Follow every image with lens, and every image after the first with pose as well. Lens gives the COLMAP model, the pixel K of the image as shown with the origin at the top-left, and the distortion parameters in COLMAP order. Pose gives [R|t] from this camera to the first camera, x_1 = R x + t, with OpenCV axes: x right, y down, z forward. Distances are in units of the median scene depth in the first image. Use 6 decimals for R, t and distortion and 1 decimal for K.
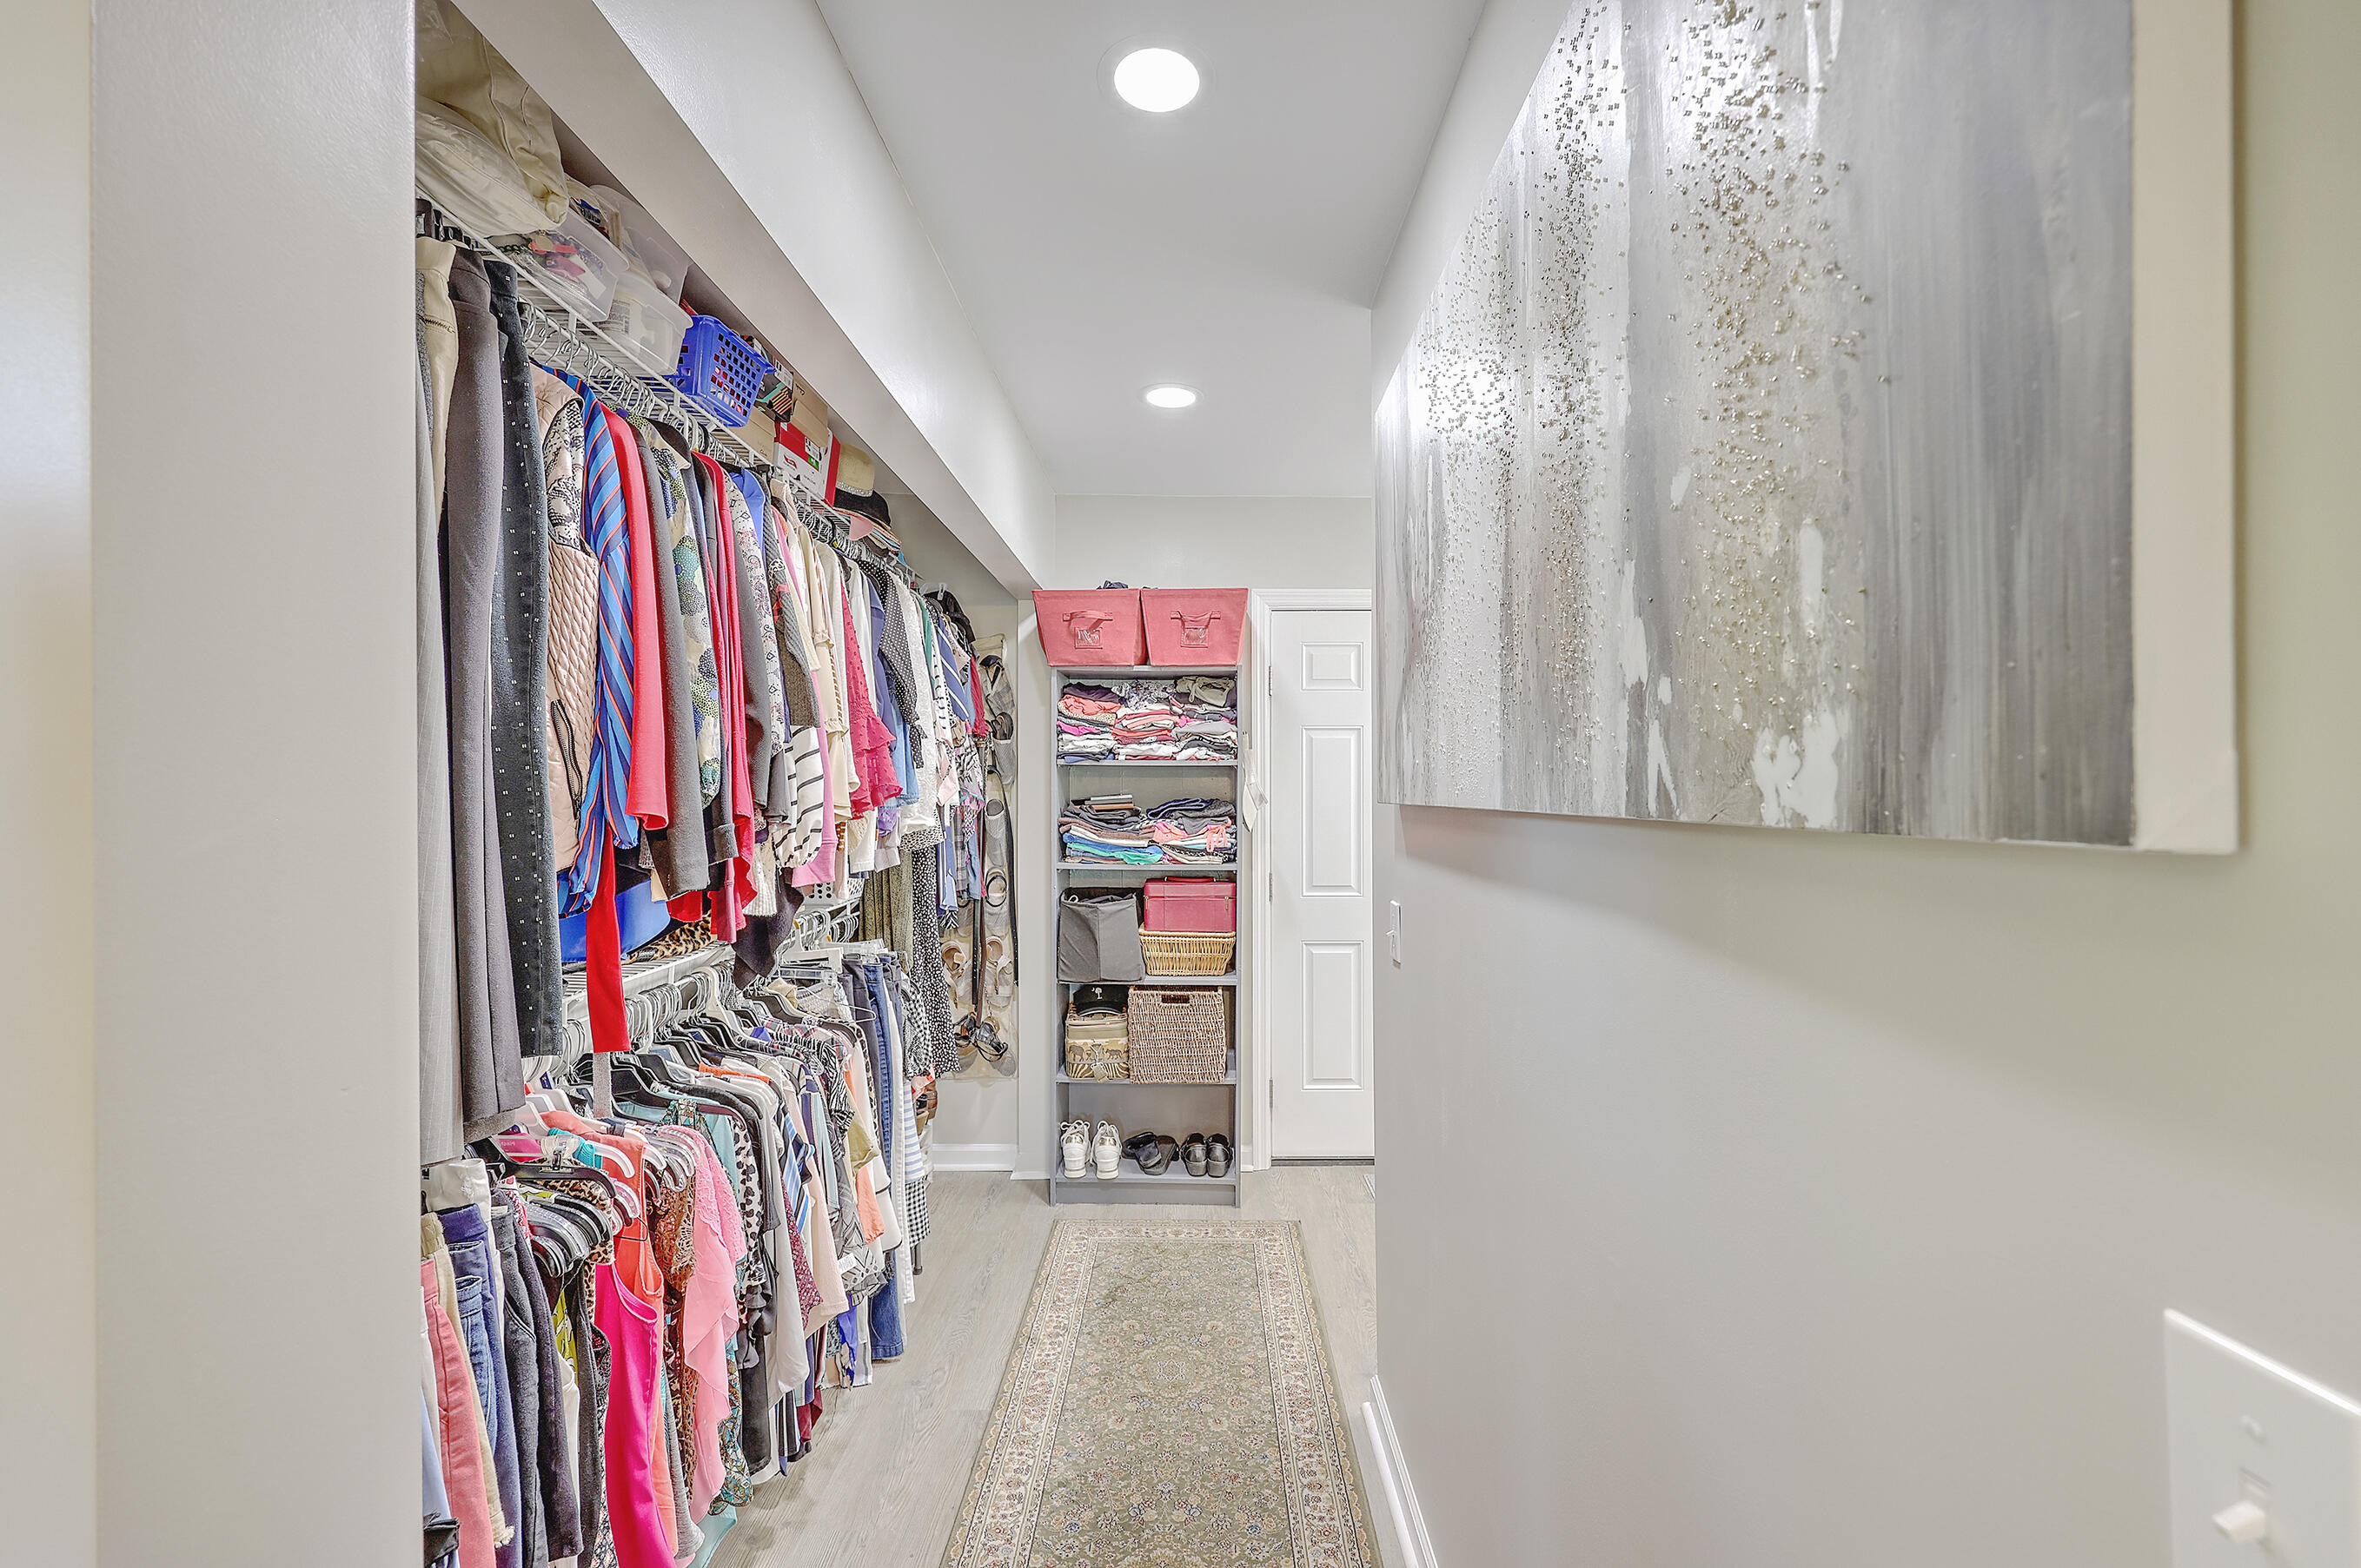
lens RADIAL K [[950.4, 0, 1187.3], [0, 950.4, 784.7], [0, 0, 1]] dist [-0.003816, 0.000462]
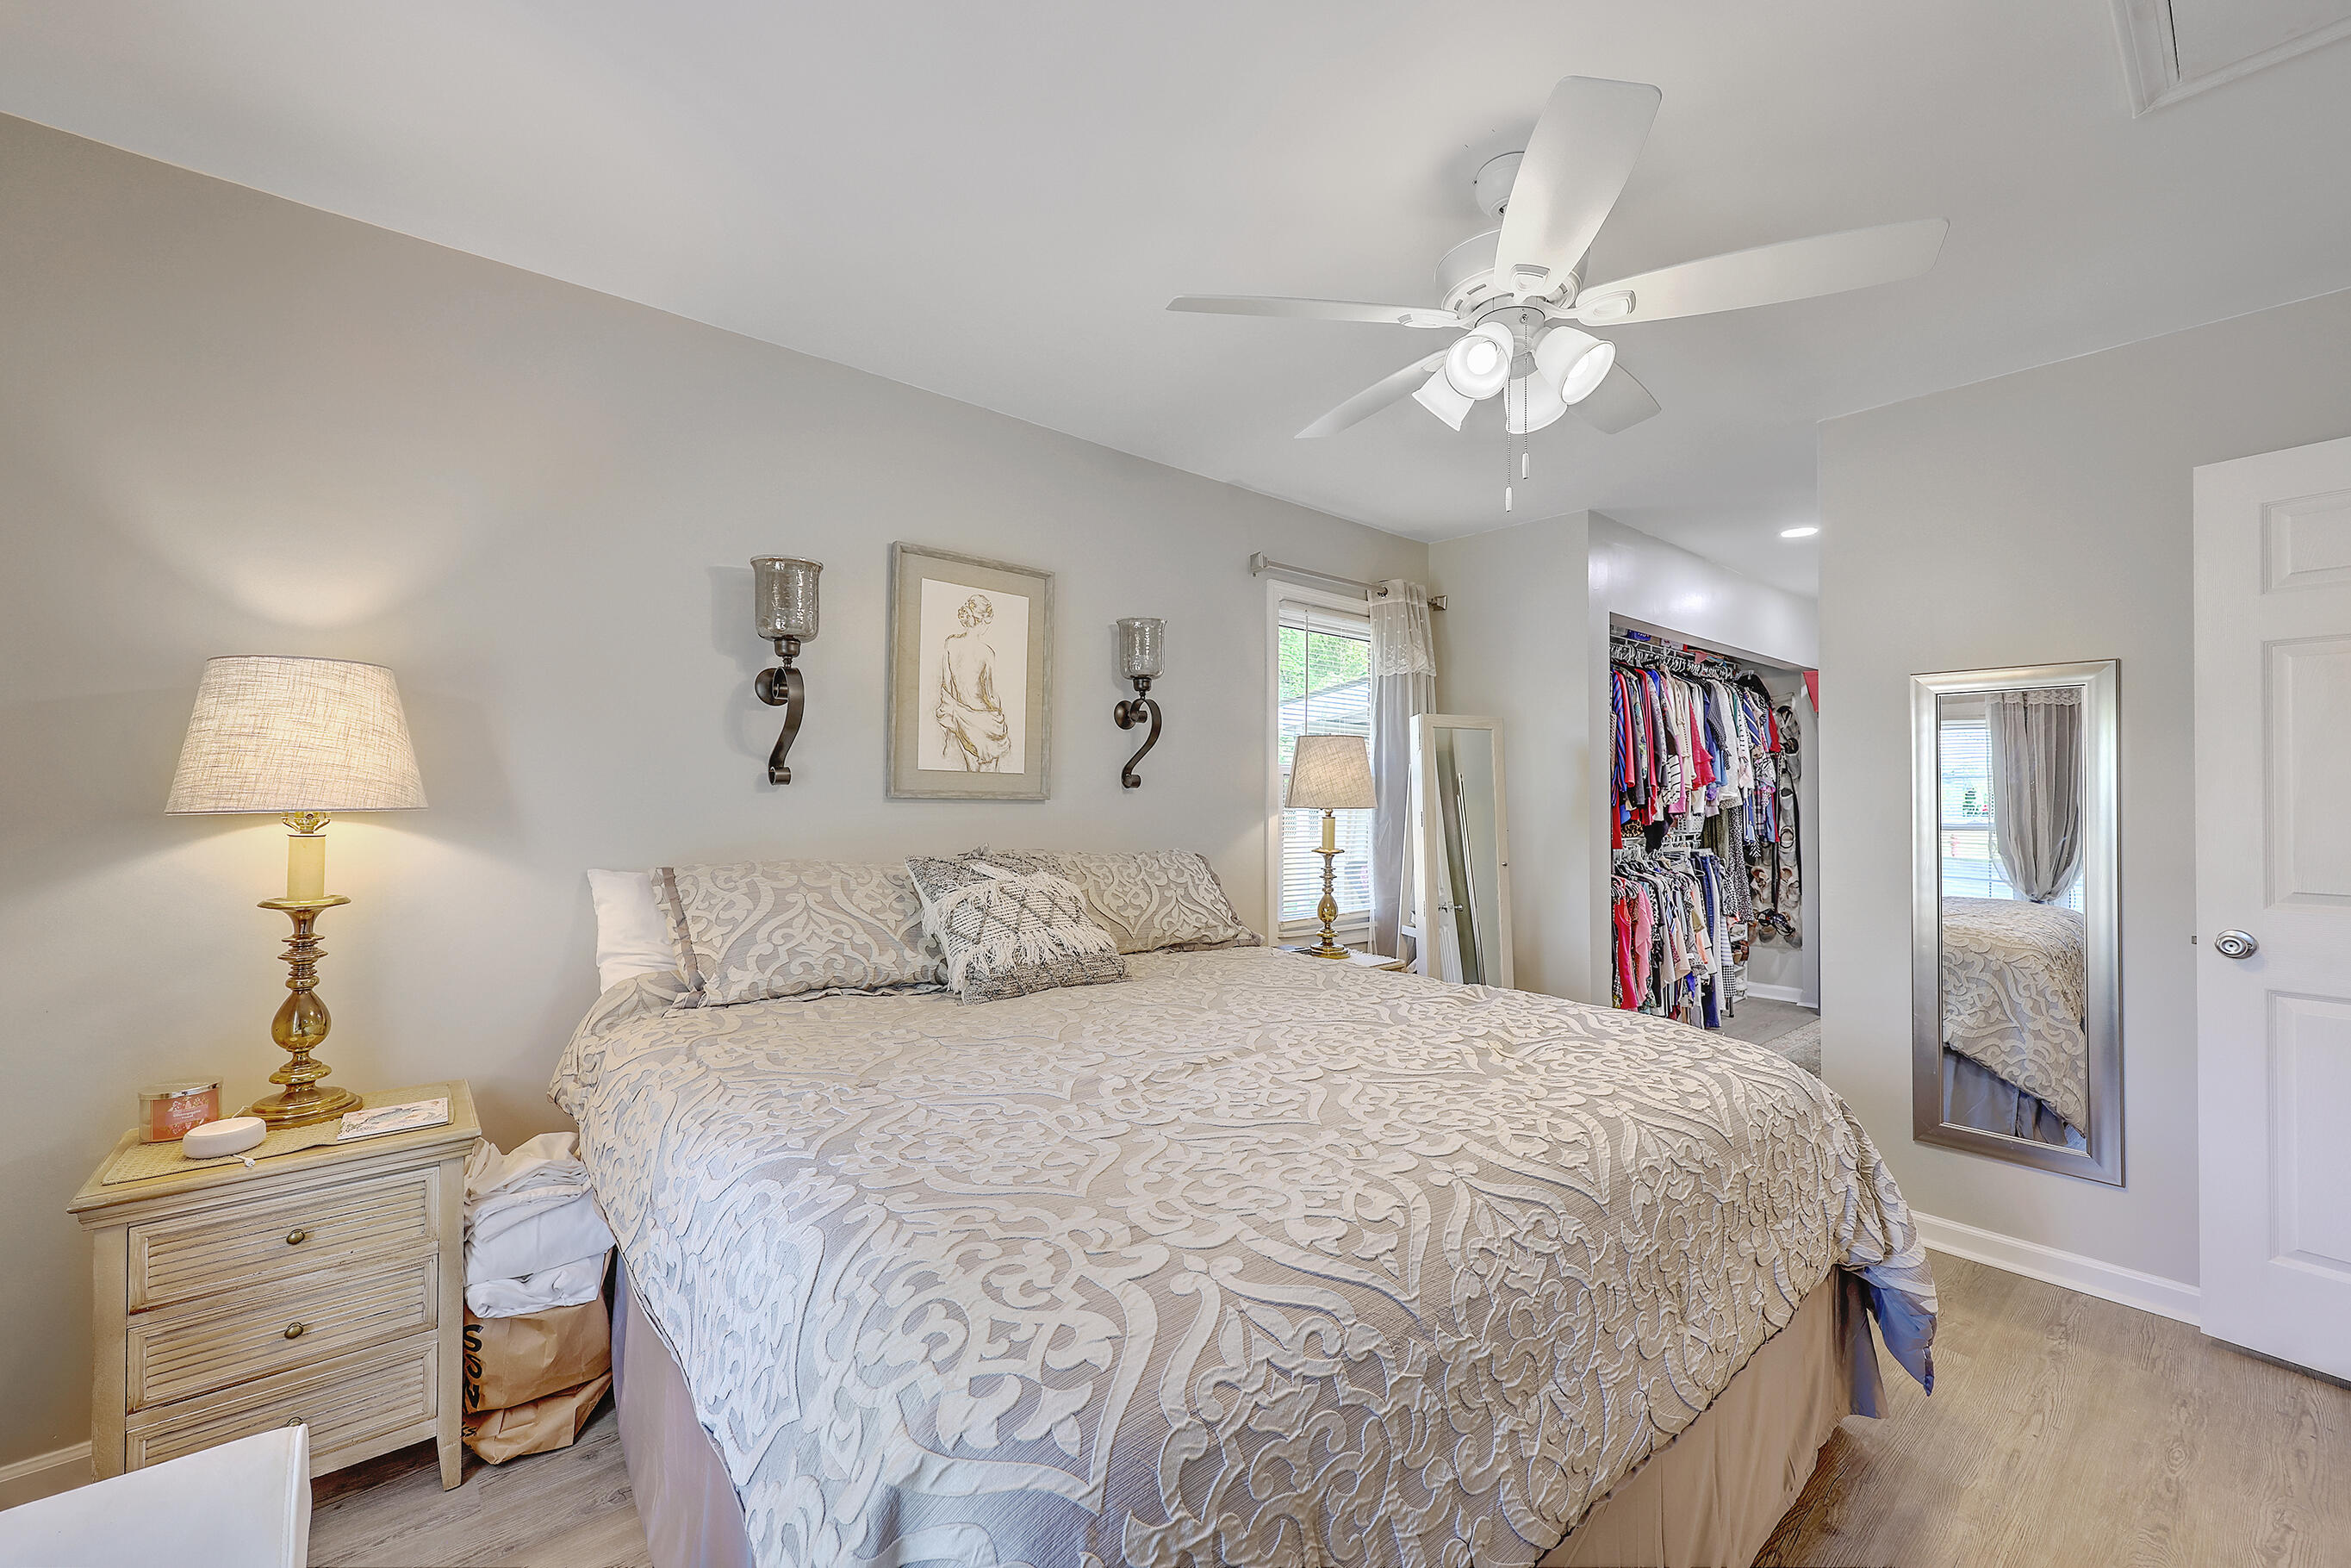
lens RADIAL K [[946.5, 0, 1186.0], [0, 946.5, 780.0], [0, 0, 1]] dist [-0.003816, 0.000462]
pose [[0.654578, -0.005529, -0.755974, 0.581079], [-0.003510, 0.999940, -0.010352, 0.034596], [0.755986, 0.009429, 0.654520, -1.456057]]
